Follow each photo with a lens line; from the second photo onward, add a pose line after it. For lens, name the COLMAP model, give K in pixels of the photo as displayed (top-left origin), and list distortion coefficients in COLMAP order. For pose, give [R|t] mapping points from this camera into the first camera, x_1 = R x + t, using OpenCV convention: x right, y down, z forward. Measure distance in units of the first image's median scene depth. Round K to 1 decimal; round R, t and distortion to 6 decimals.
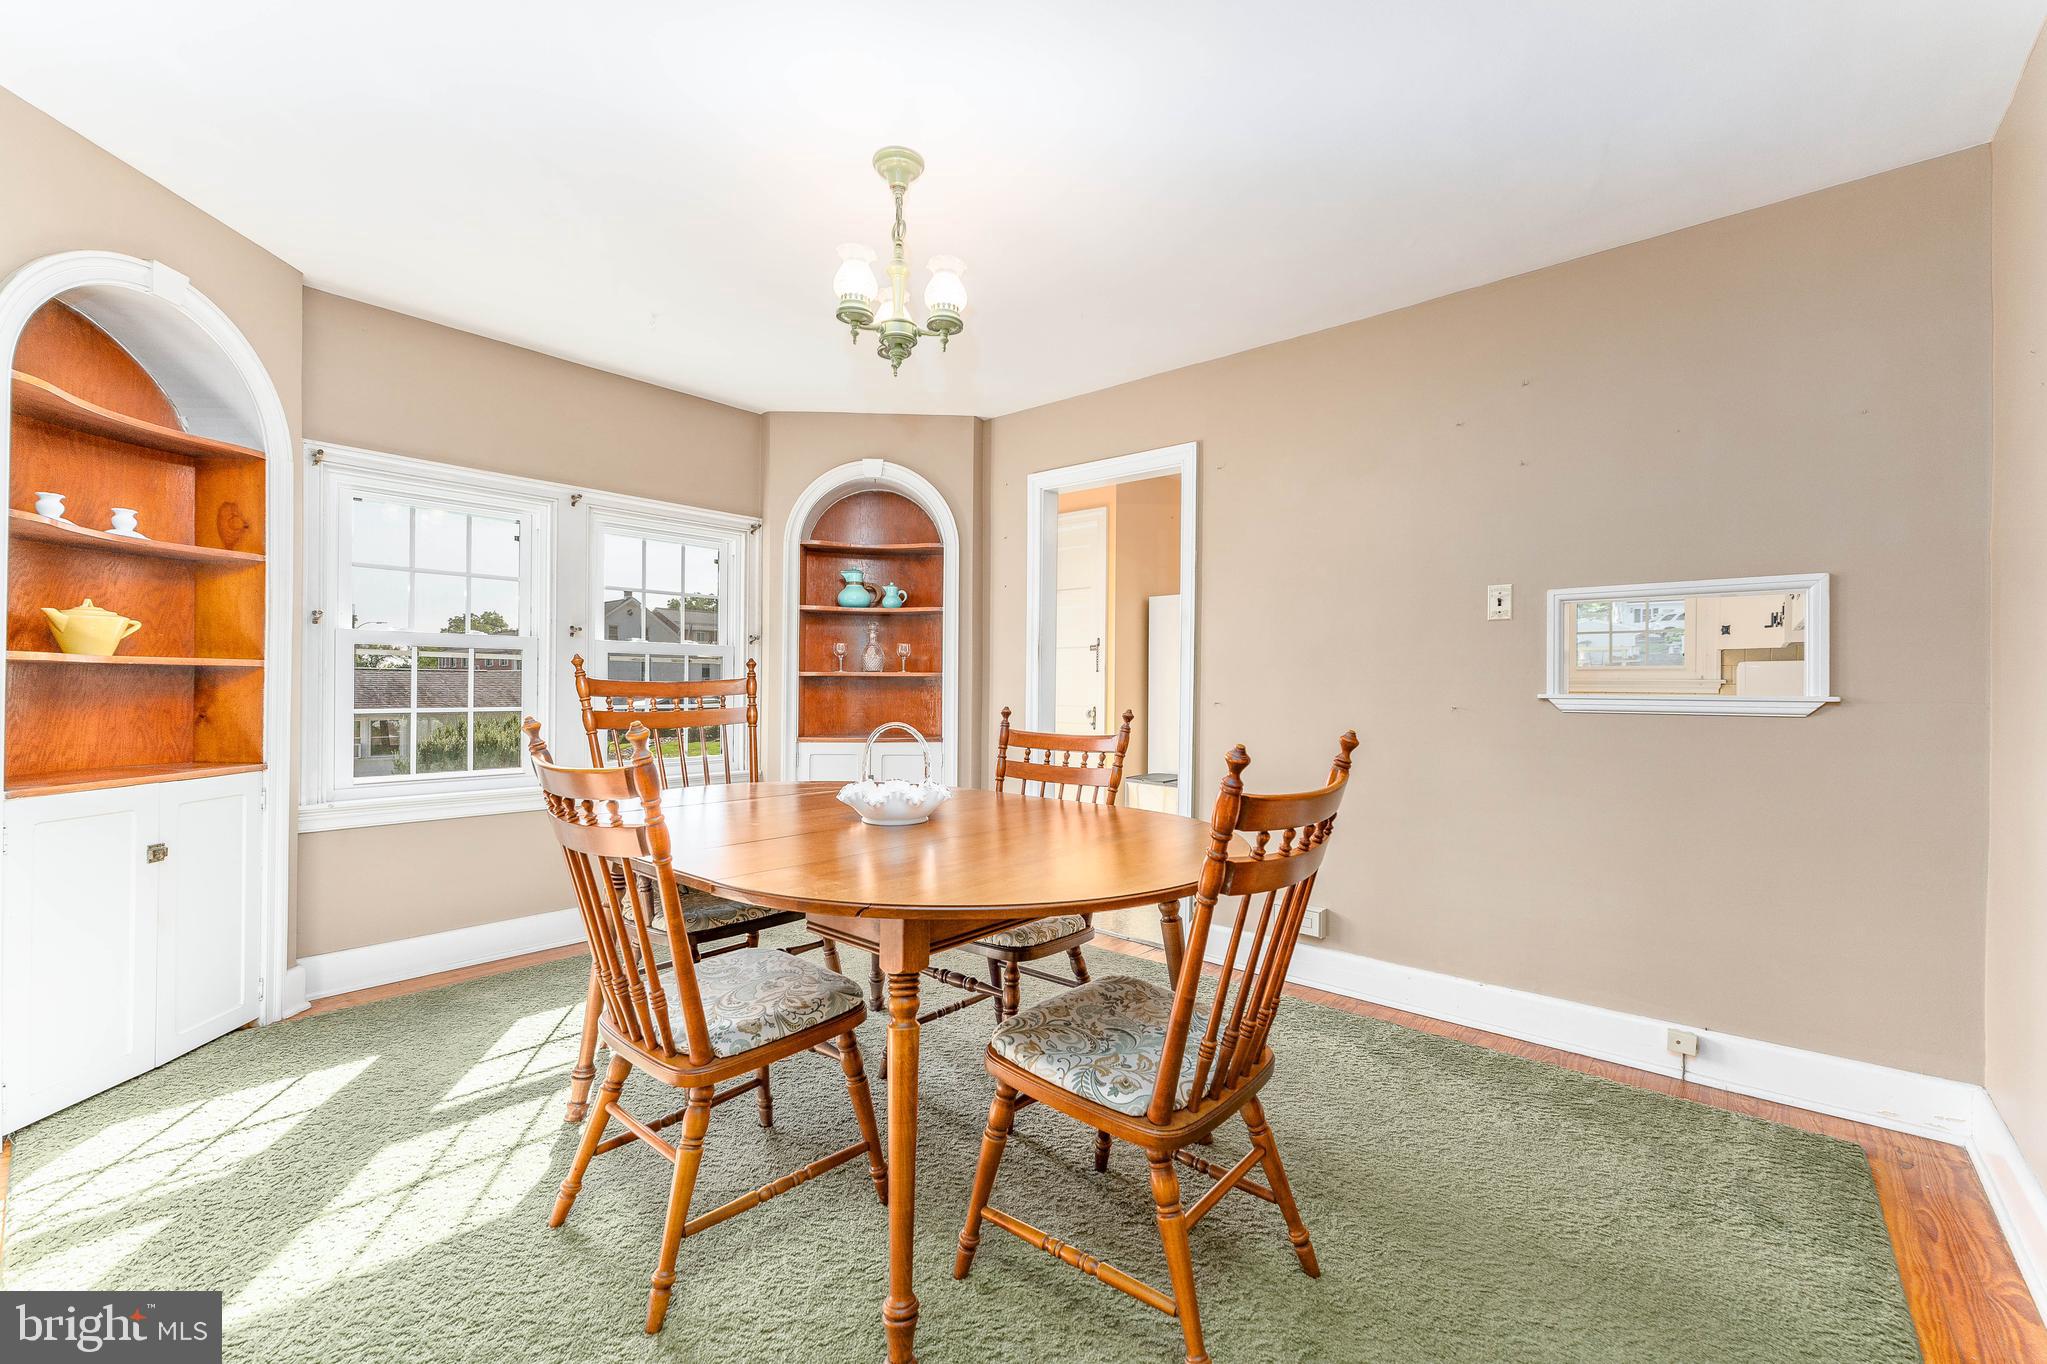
lens RADIAL K [[839.2, 0, 1014.1], [0, 839.2, 679.9], [0, 0, 1]] dist [0.000218, 0.000060]
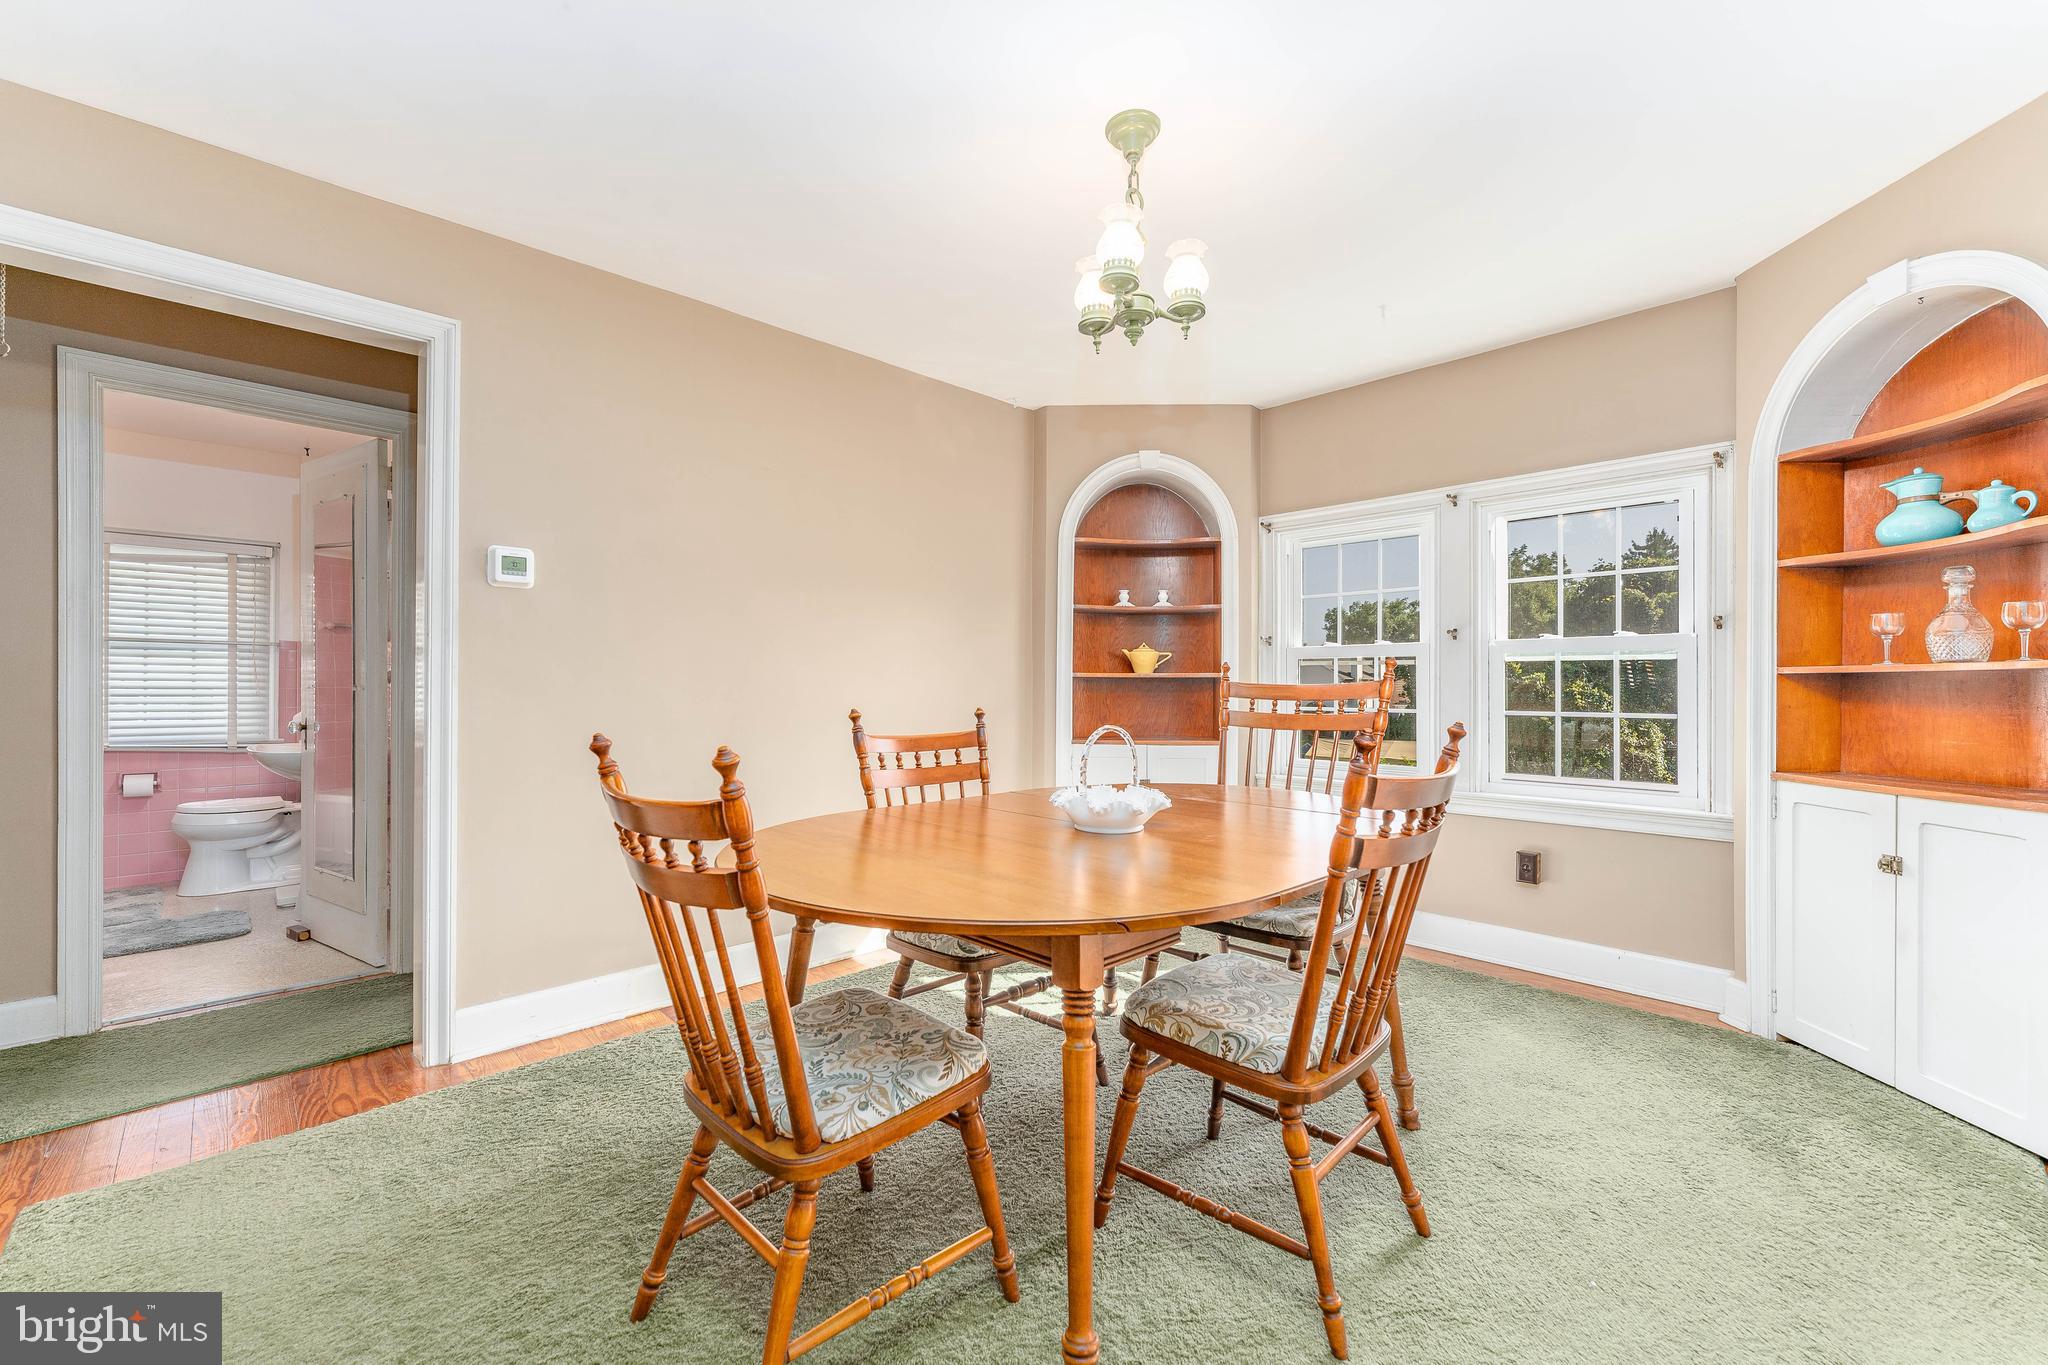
lens RADIAL K [[823.5, 0, 1022.1], [0, 823.5, 688.1], [0, 0, 1]] dist [0.001609, 0.000514]
pose [[-0.085511, -0.003083, -0.996332, 0.409107], [0.005336, 0.999979, -0.003553, 0.004784], [0.996323, -0.005621, -0.085493, 0.499829]]
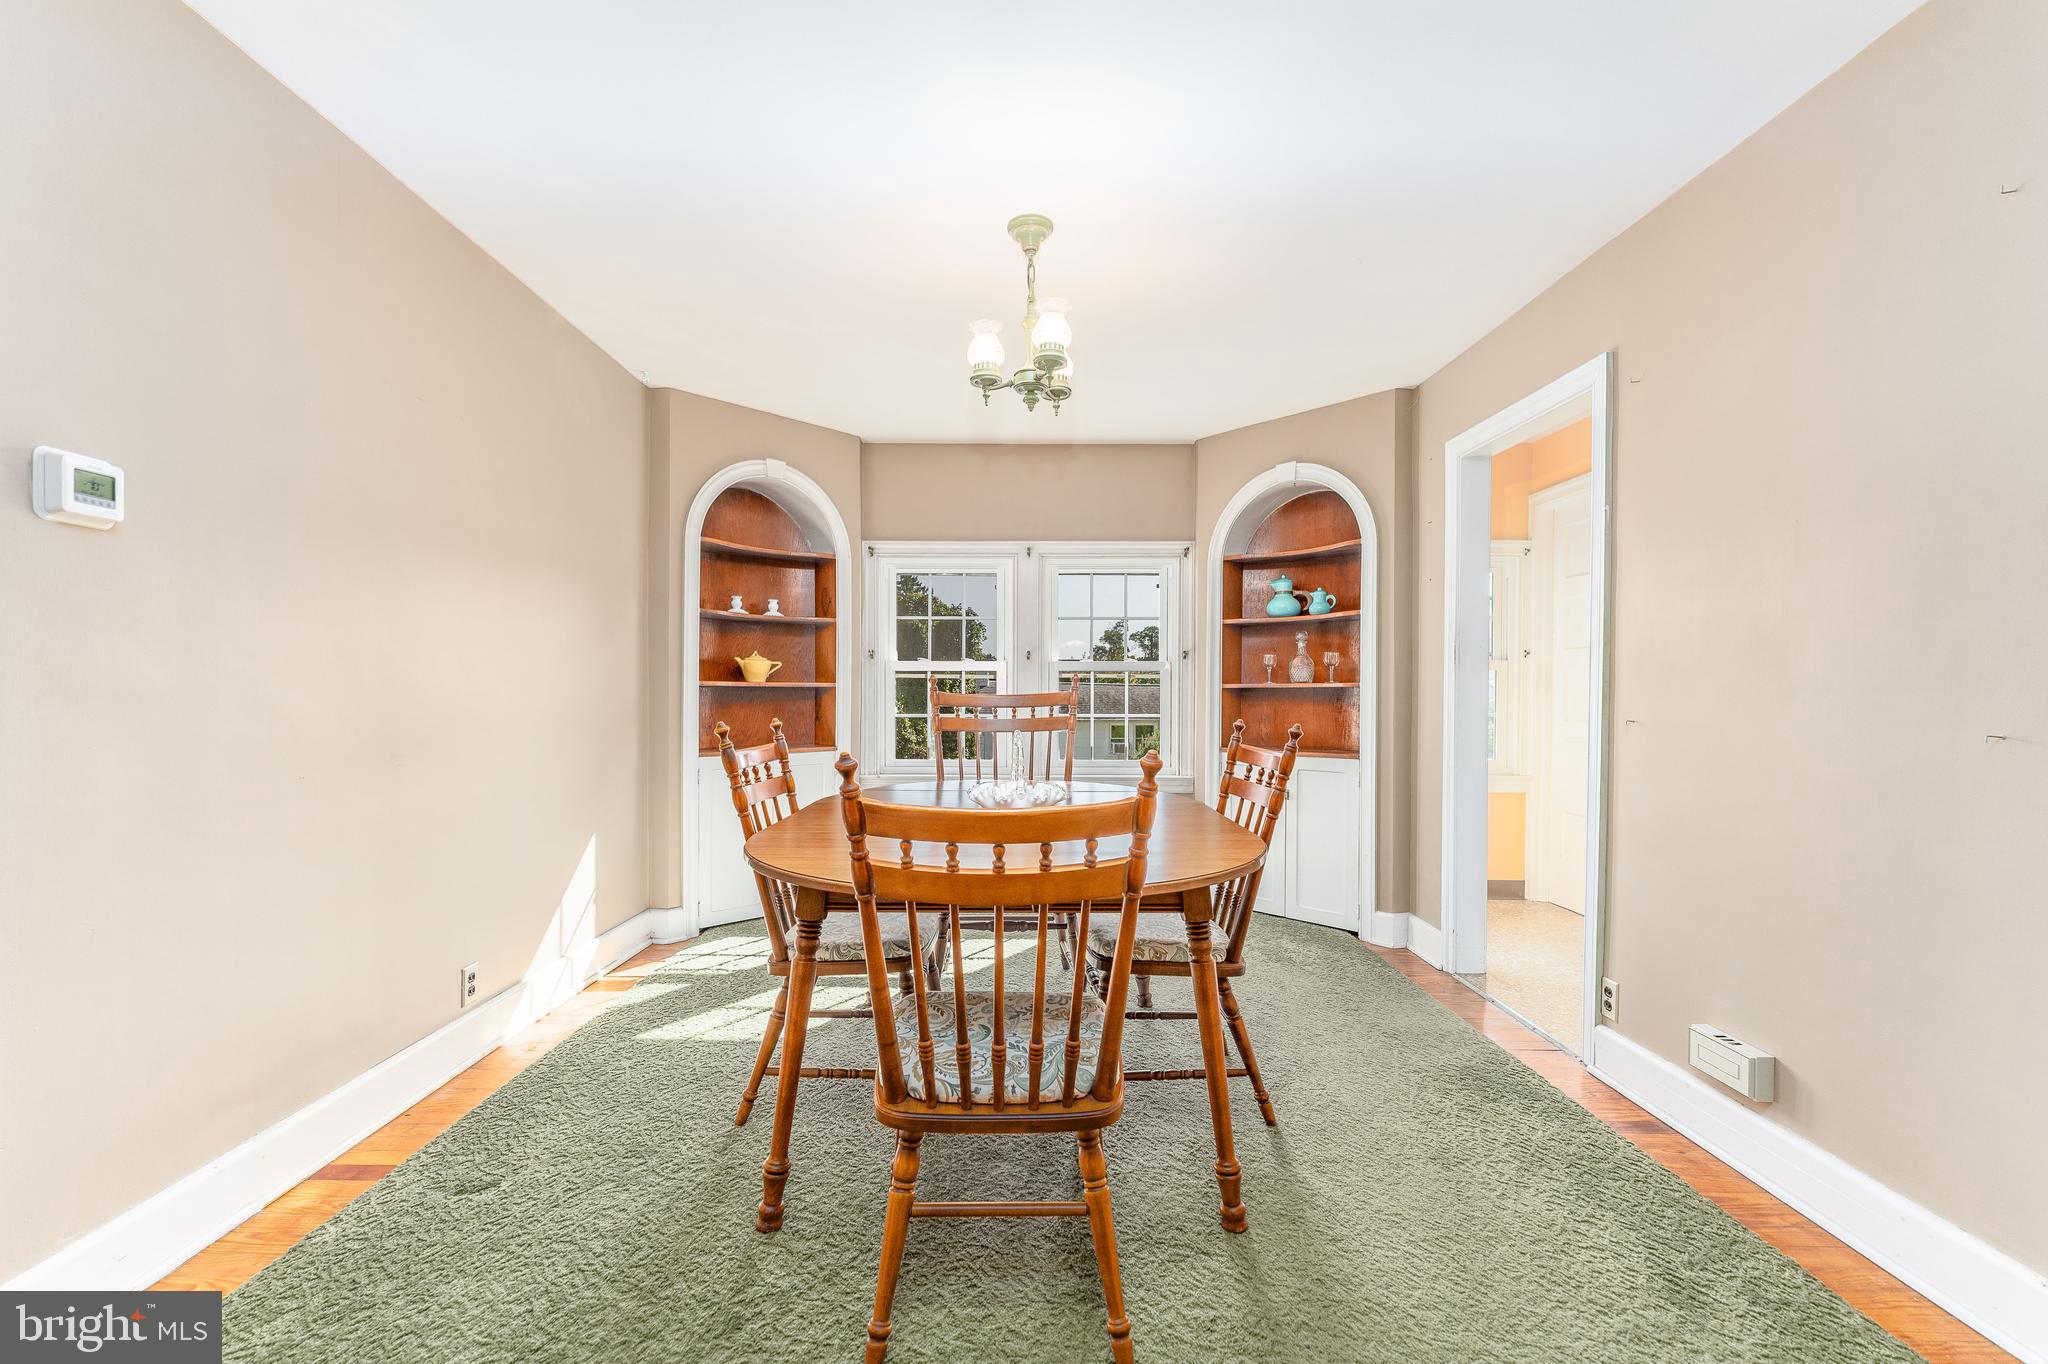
lens RADIAL K [[831.7, 0, 1014.3], [0, 831.7, 697.0], [0, 0, 1]] dist [0.000543, -0.000065]
pose [[0.654643, -0.002614, -0.755934, 0.356620], [0.007954, 0.999962, 0.003431, 0.000549], [0.755897, -0.008259, 0.654639, 0.135732]]
